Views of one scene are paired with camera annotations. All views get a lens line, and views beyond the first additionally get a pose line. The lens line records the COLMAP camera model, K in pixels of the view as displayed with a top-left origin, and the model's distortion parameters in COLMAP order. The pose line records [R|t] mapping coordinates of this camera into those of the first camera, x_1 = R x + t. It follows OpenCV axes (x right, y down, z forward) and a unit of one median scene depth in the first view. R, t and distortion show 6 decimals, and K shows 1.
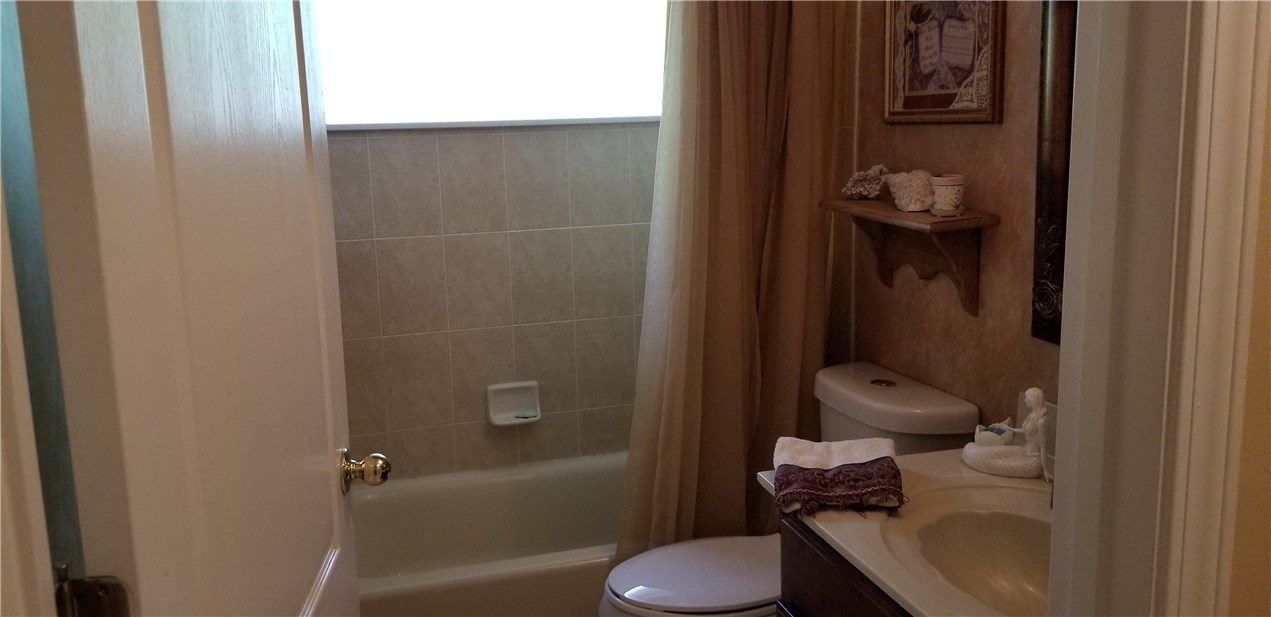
lens RADIAL K [[1006.0, 0, 603.1], [0, 1006.0, 292.6], [0, 0, 1]] dist [0.099709, -0.182110]
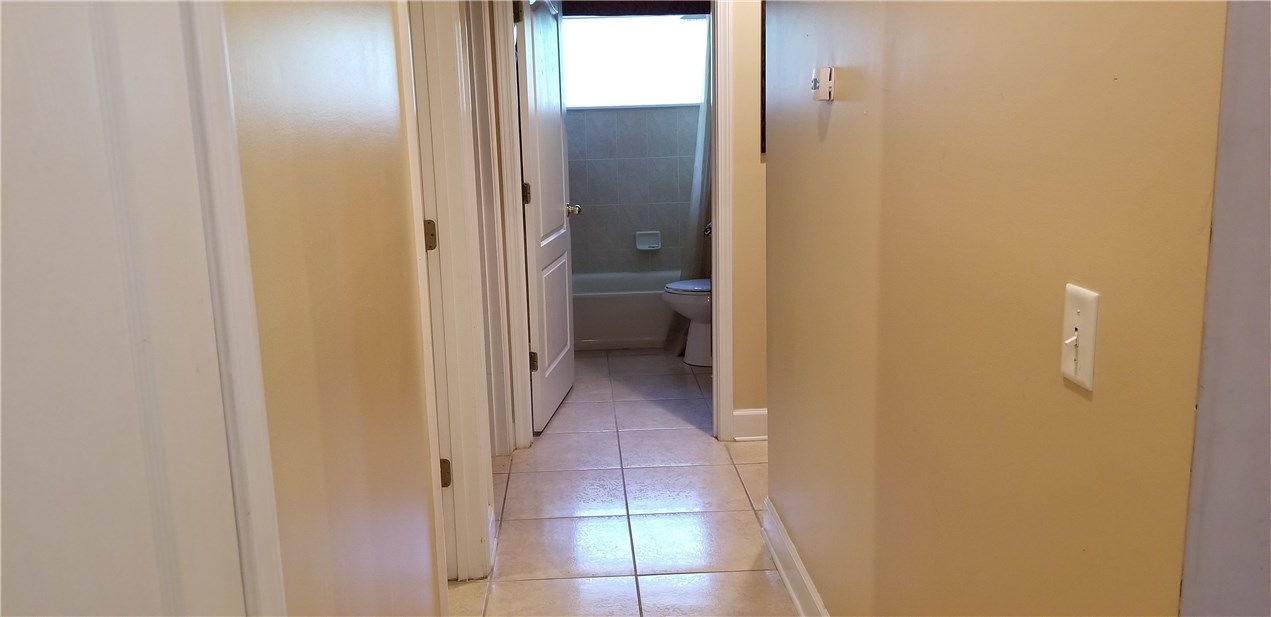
lens RADIAL K [[1006.0, 0, 603.1], [0, 1006.0, 292.6], [0, 0, 1]] dist [0.099709, -0.182110]
pose [[0.973842, 0.044126, -0.222901, 0.297507], [-0.039093, 0.998872, 0.026944, 0.168805], [0.223839, -0.017525, 0.974469, -1.081795]]
